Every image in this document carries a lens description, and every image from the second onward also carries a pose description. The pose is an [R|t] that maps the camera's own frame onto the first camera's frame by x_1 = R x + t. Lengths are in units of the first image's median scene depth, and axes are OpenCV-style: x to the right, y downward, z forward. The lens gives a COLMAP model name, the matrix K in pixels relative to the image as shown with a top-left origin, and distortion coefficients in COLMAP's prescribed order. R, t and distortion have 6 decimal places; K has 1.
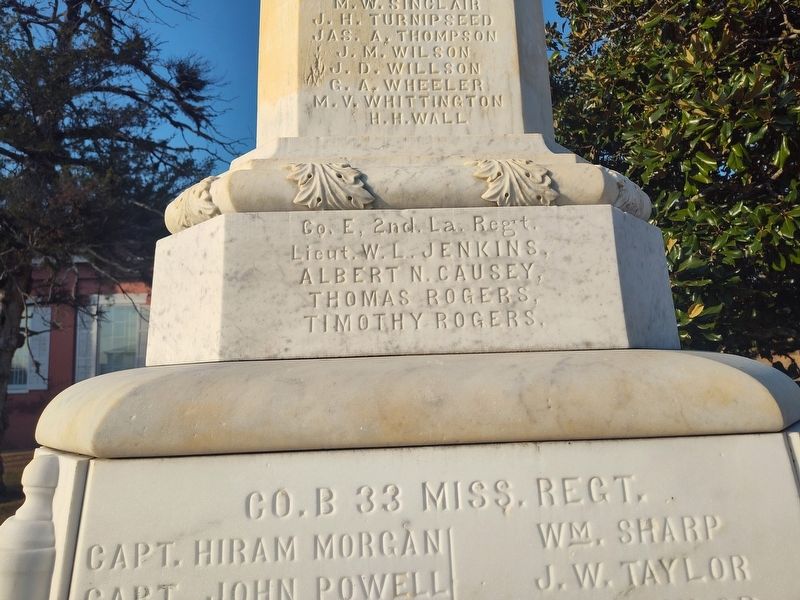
lens RADIAL K [[547.5, 0, 405.4], [0, 547.5, 306.3], [0, 0, 1]] dist [0.052483, -0.061798]
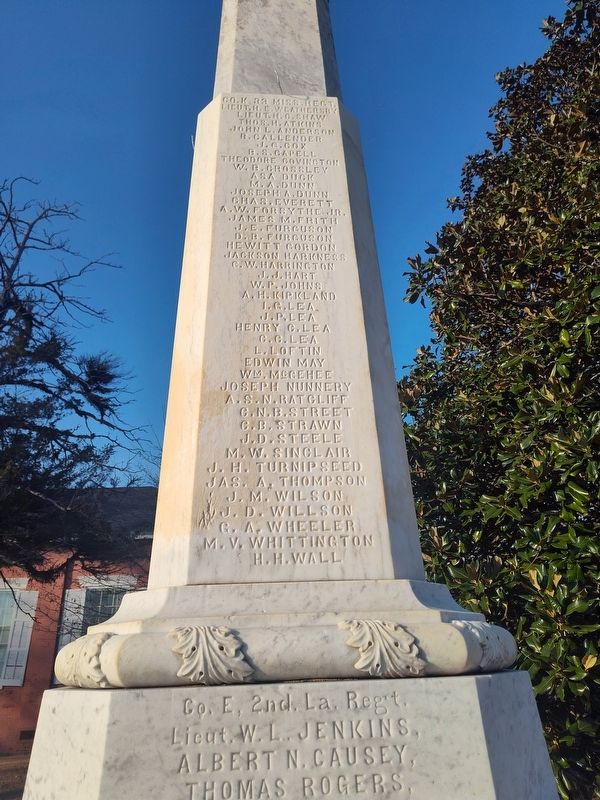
lens RADIAL K [[547.5, 0, 305.3], [0, 547.5, 399.5], [0, 0, 1]] dist [0.052483, -0.061798]
pose [[0.999948, -0.000471, 0.010143, 0.033185], [0.003448, 0.955322, -0.295547, -0.382950], [-0.009550, 0.295567, 0.955274, -0.179111]]
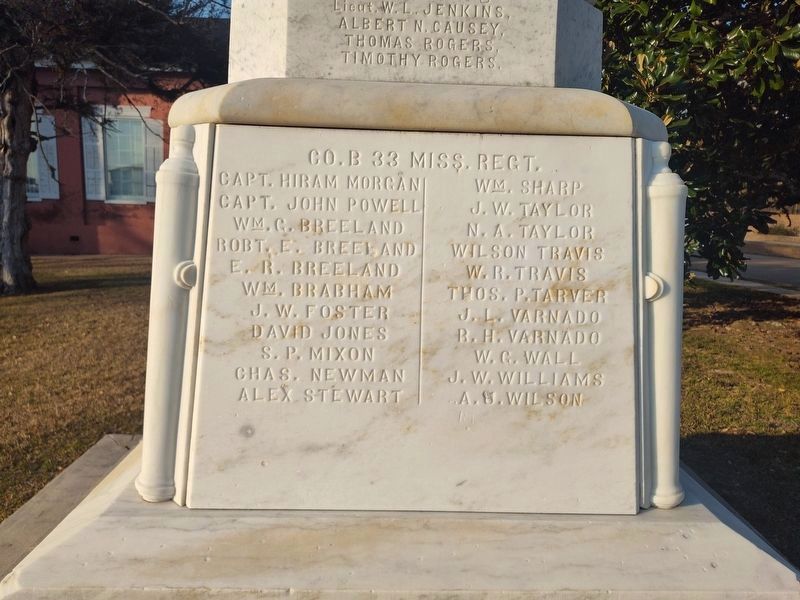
lens RADIAL K [[562.0, 0, 400.1], [0, 562.0, 312.2], [0, 0, 1]] dist [0.052518, -0.045804]
pose [[0.997650, 0.068270, -0.005877, 0.031455], [-0.064094, 0.960059, 0.272358, 0.256109], [0.024236, -0.271341, 0.962178, -0.647073]]
